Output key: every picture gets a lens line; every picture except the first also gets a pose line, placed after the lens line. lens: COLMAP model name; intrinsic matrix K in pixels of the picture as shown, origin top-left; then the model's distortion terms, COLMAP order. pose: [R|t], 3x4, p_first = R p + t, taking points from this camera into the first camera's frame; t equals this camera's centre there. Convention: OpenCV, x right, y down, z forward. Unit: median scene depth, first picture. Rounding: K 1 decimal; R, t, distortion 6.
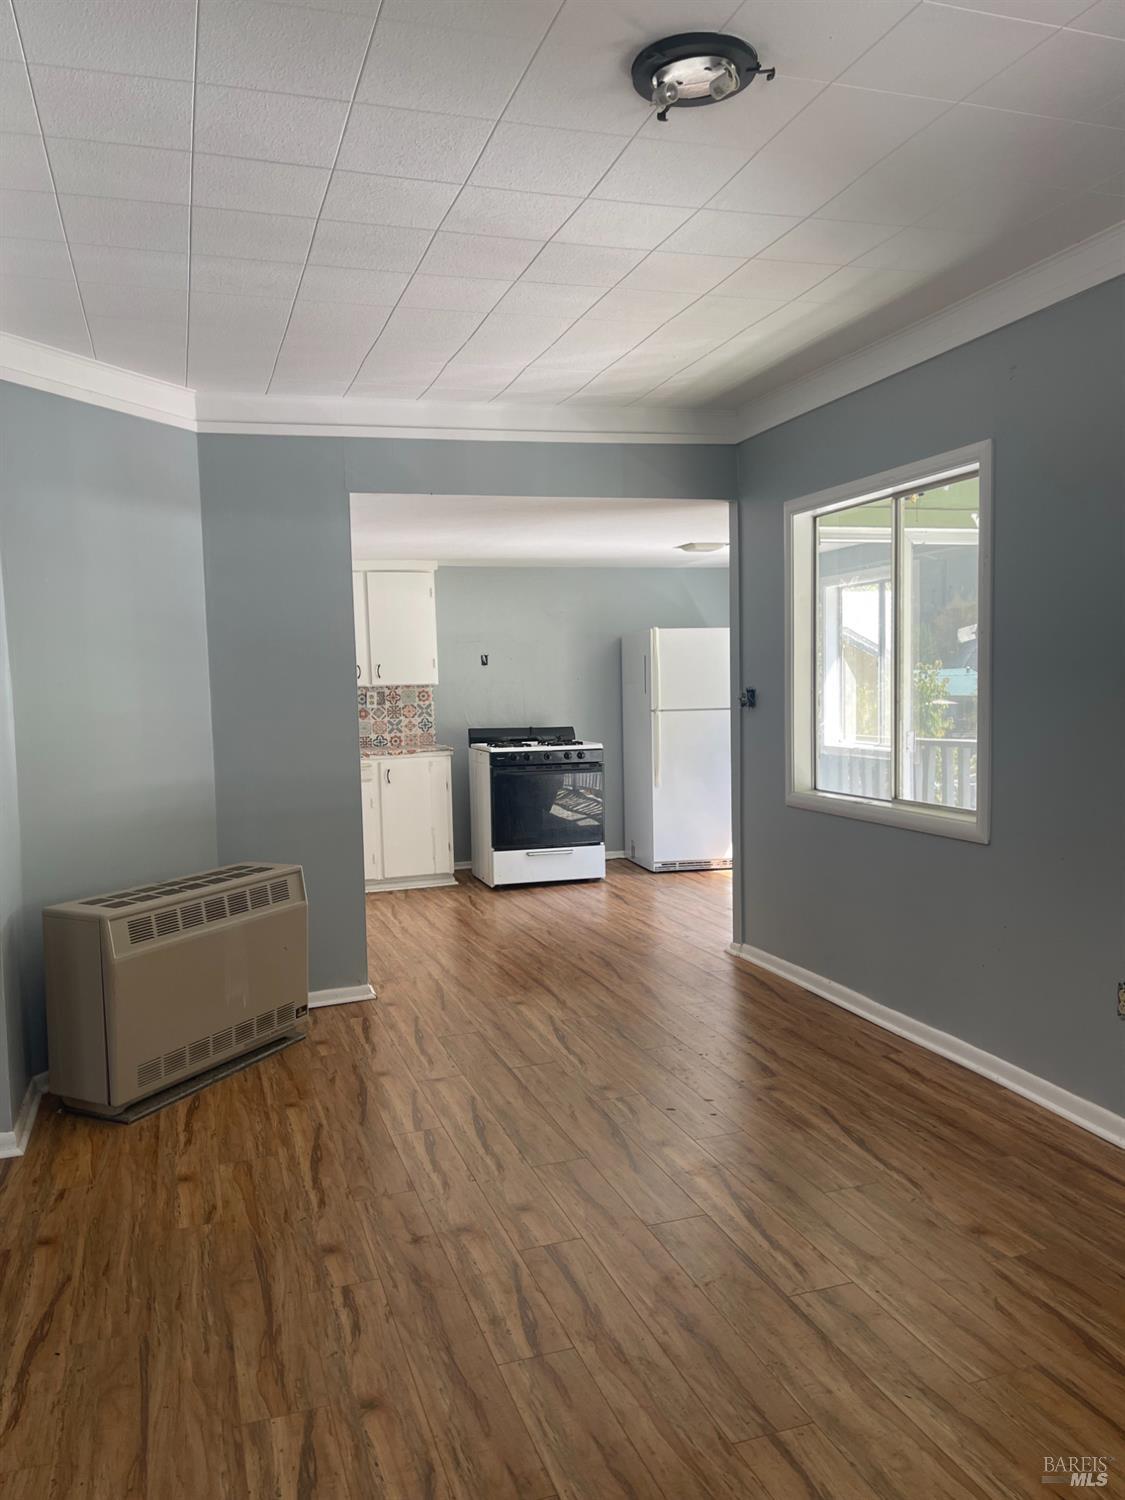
lens RADIAL K [[1138.6, 0, 562.2], [0, 1138.6, 749.1], [0, 0, 1]] dist [0.031255, -0.014281]
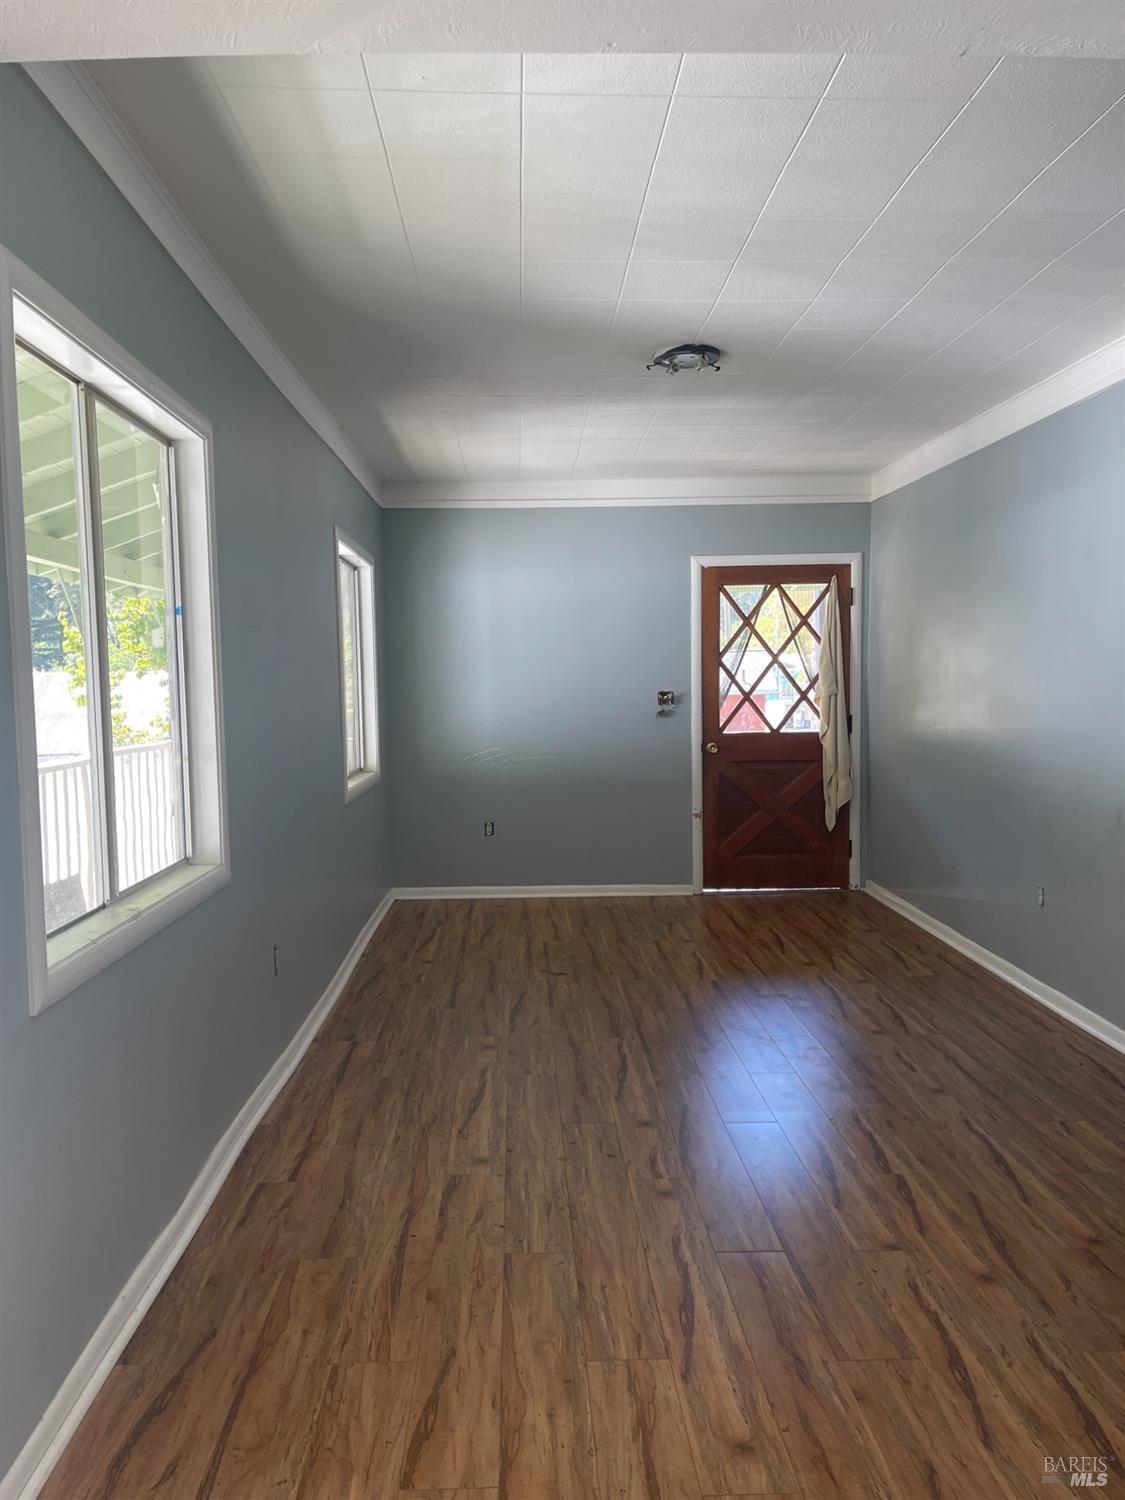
lens RADIAL K [[1138.6, 0, 562.2], [0, 1138.6, 751.4], [0, 0, 1]] dist [0.031255, -0.014281]
pose [[-0.958933, 0.019982, 0.282927, -0.124500], [0.054600, 0.991863, 0.115004, -0.103384], [-0.278326, 0.125729, -0.952222, 1.753761]]
